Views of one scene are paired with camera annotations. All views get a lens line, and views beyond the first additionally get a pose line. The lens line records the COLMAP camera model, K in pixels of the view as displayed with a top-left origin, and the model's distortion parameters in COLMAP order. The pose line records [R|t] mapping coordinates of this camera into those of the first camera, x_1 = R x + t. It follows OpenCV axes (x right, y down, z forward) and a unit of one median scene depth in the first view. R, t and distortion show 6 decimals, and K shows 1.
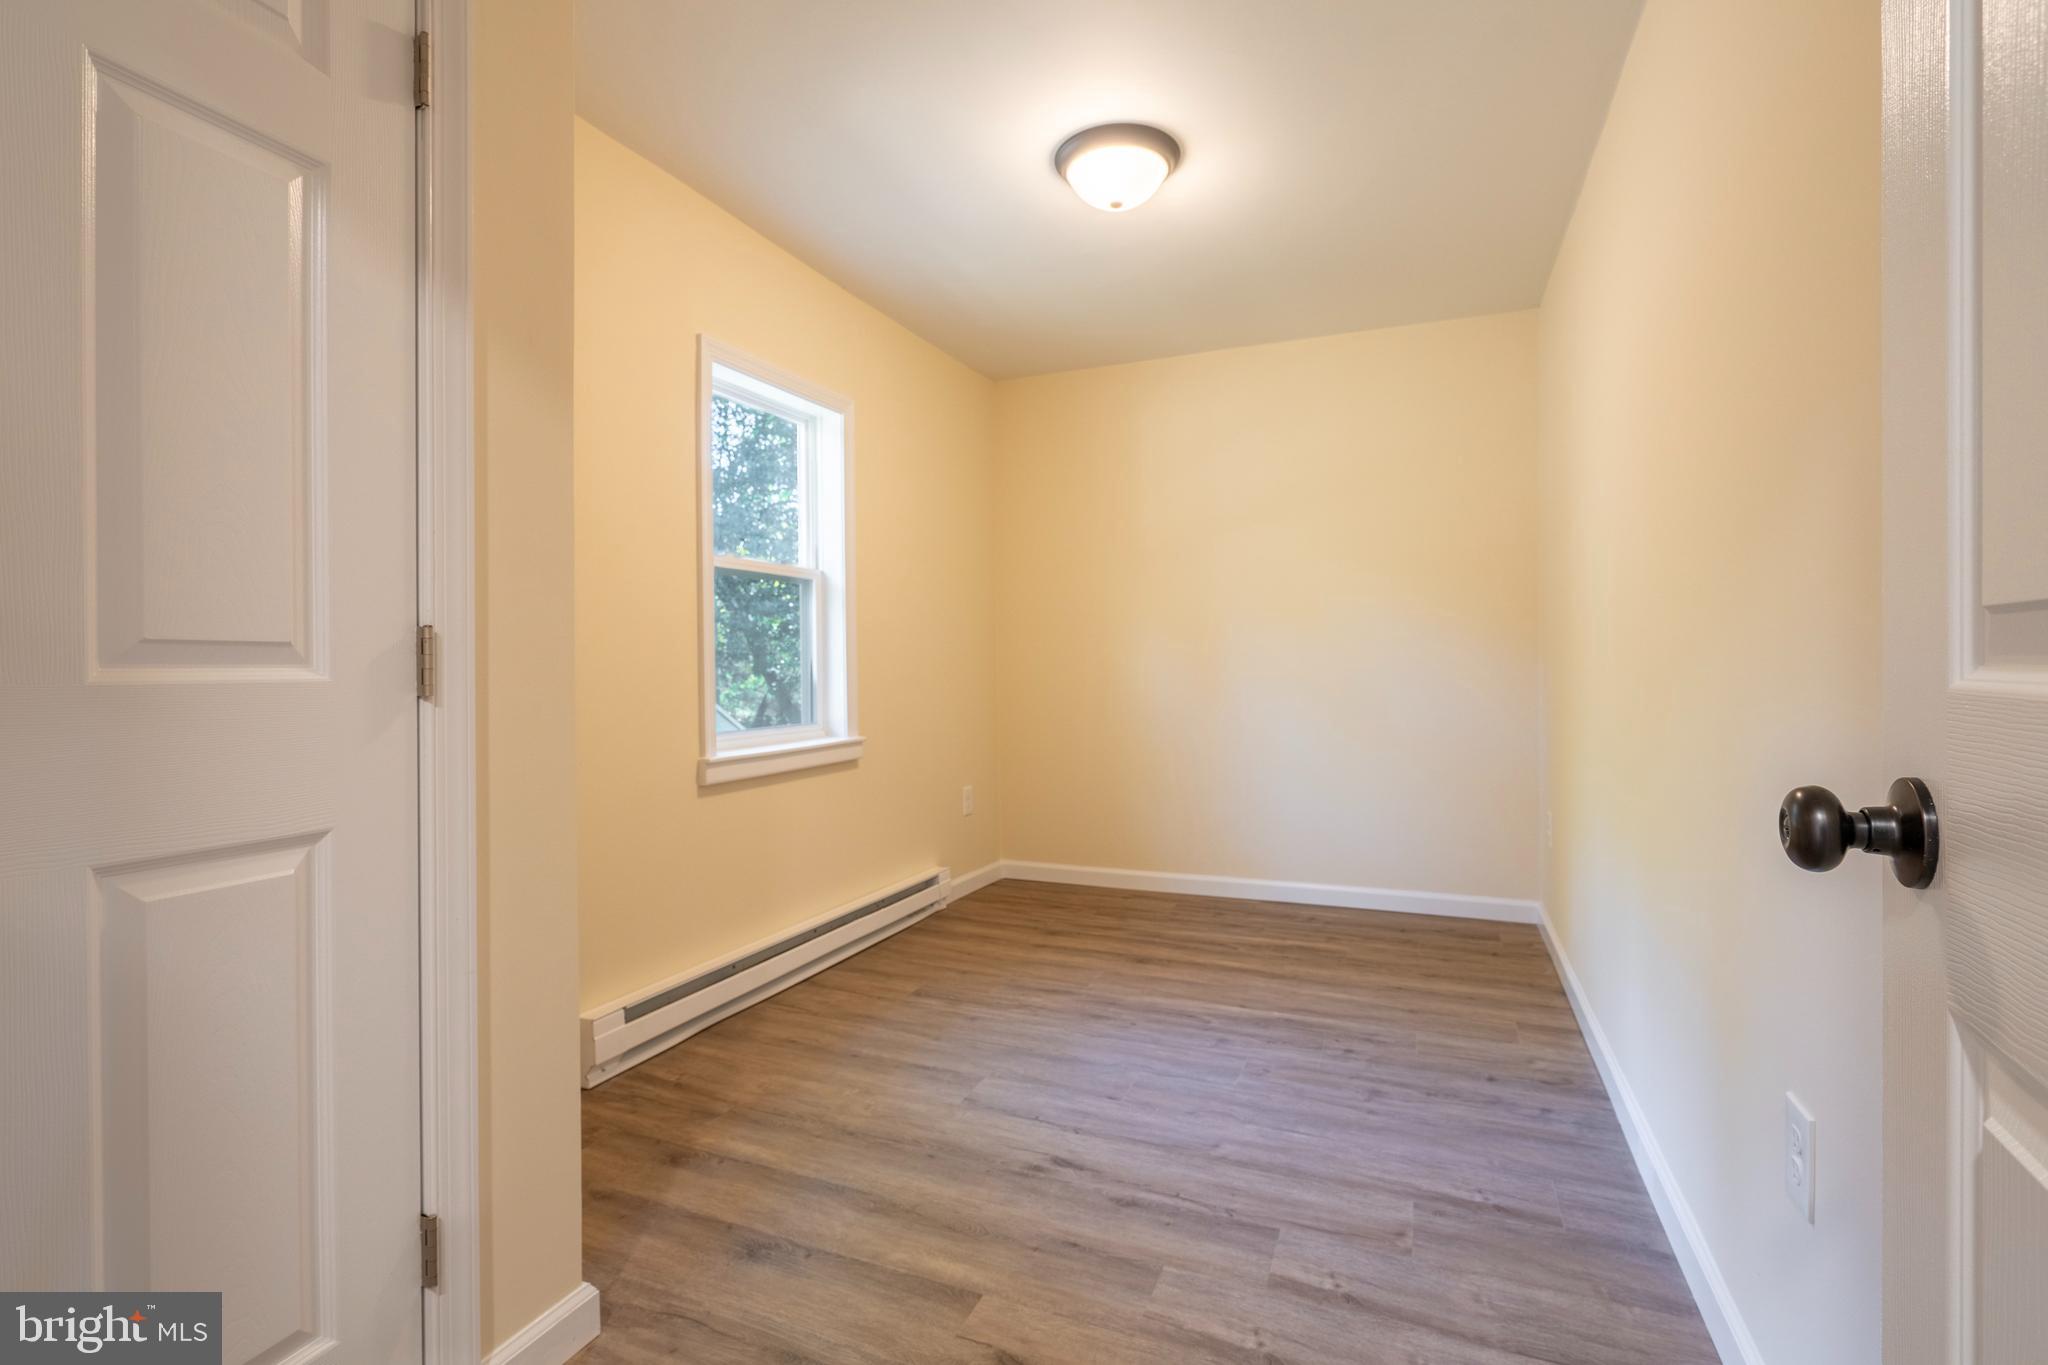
lens RADIAL K [[954.2, 0, 1006.7], [0, 954.2, 673.3], [0, 0, 1]] dist [-0.002690, 0.001444]
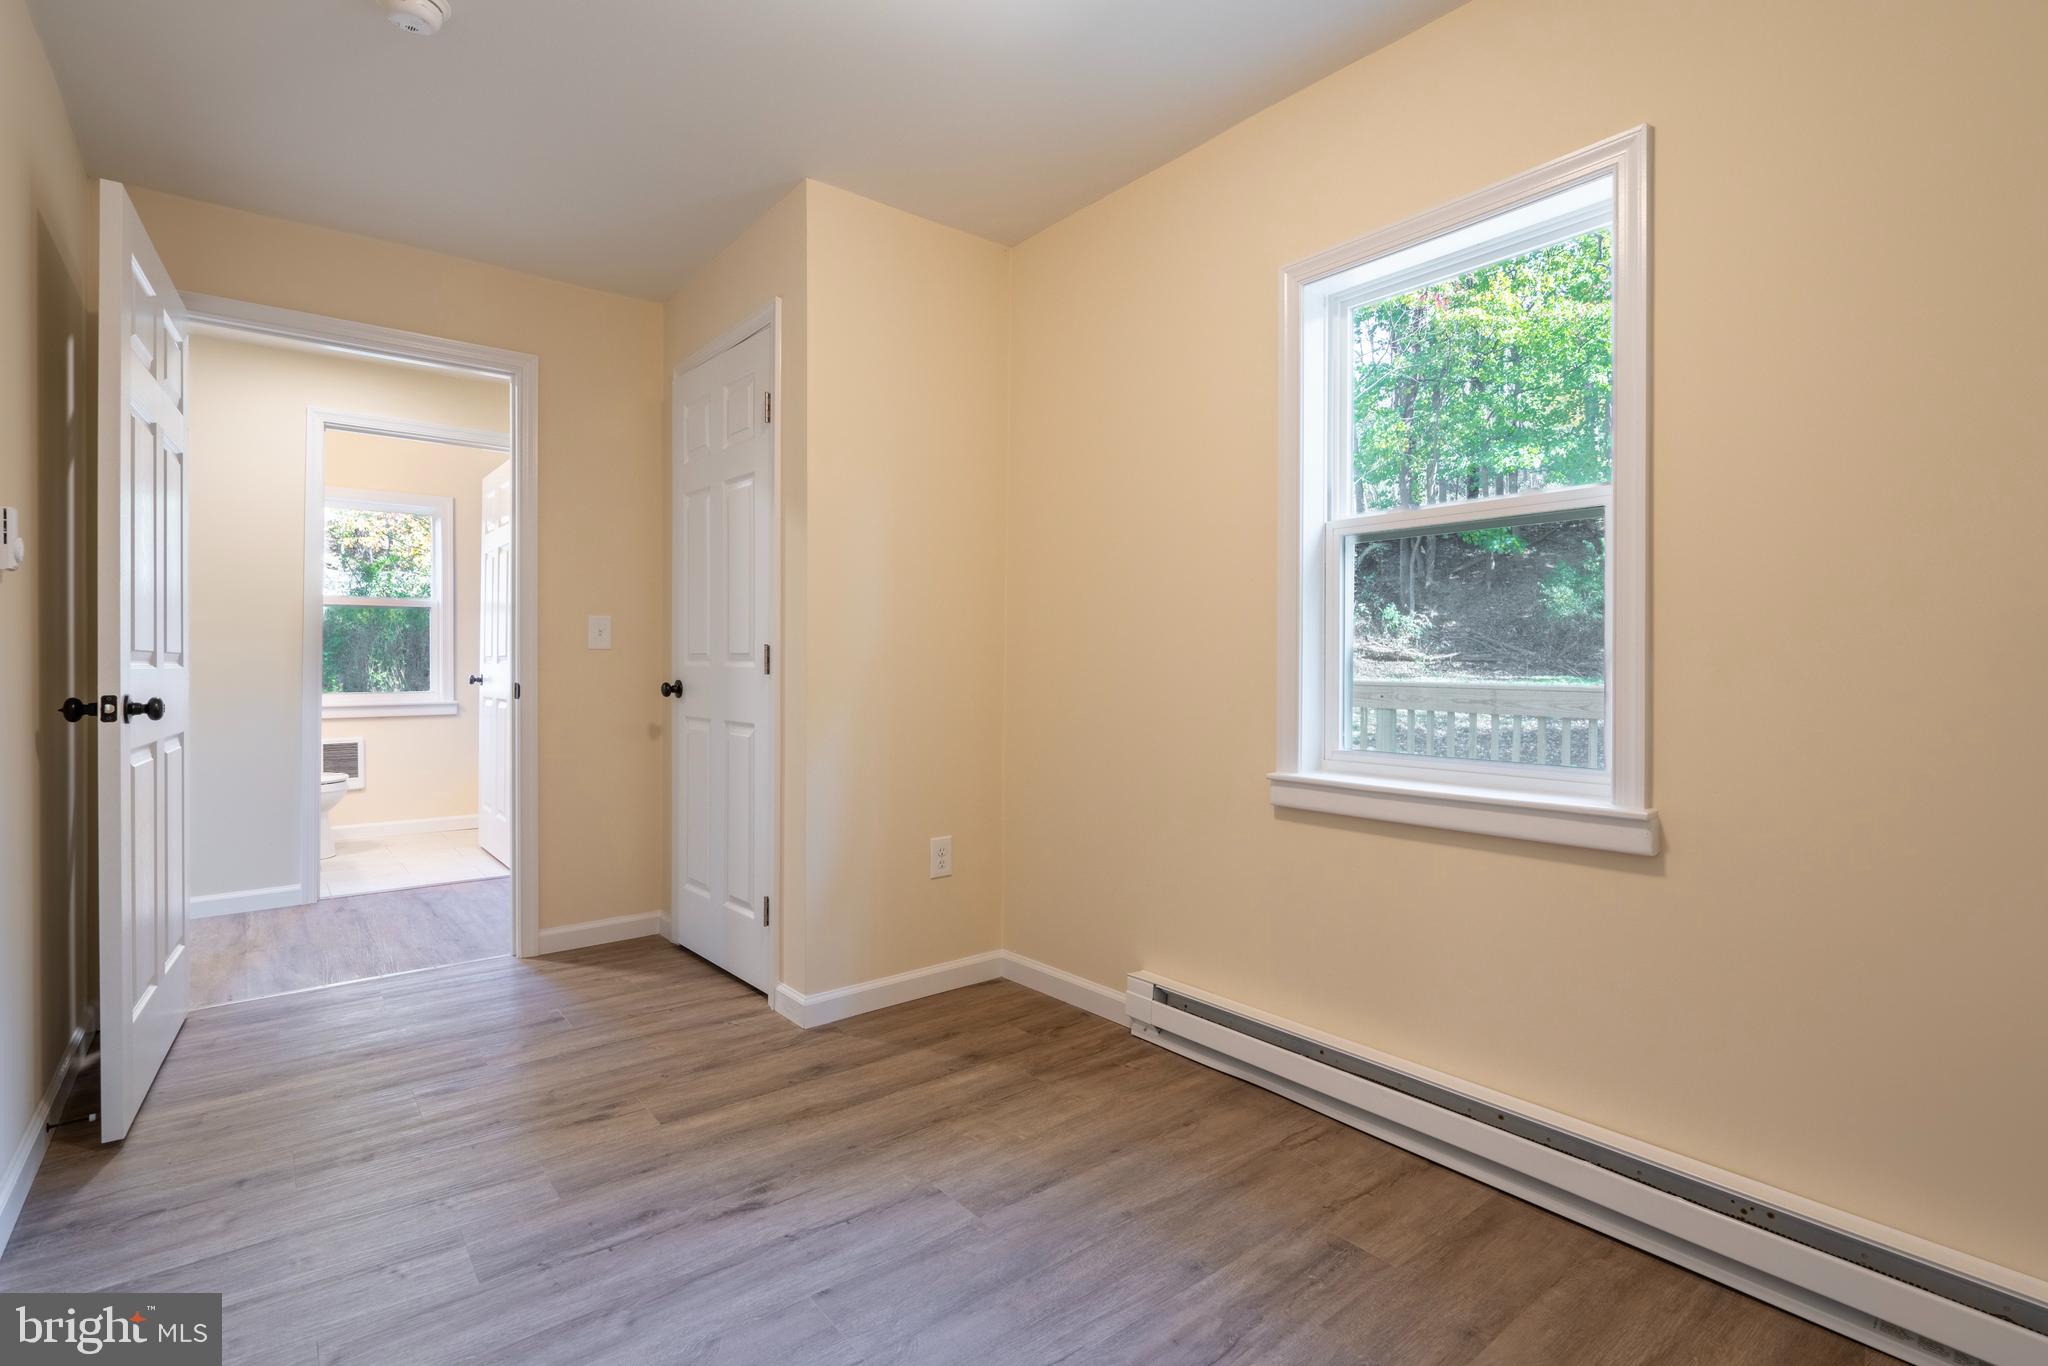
lens RADIAL K [[954.2, 0, 1006.7], [0, 954.2, 673.8], [0, 0, 1]] dist [-0.002690, 0.001444]
pose [[-0.468148, 0.013666, -0.883545, 0.664404], [-0.008280, 0.999769, 0.019851, -0.017870], [0.883611, 0.016609, -0.467926, 1.458287]]
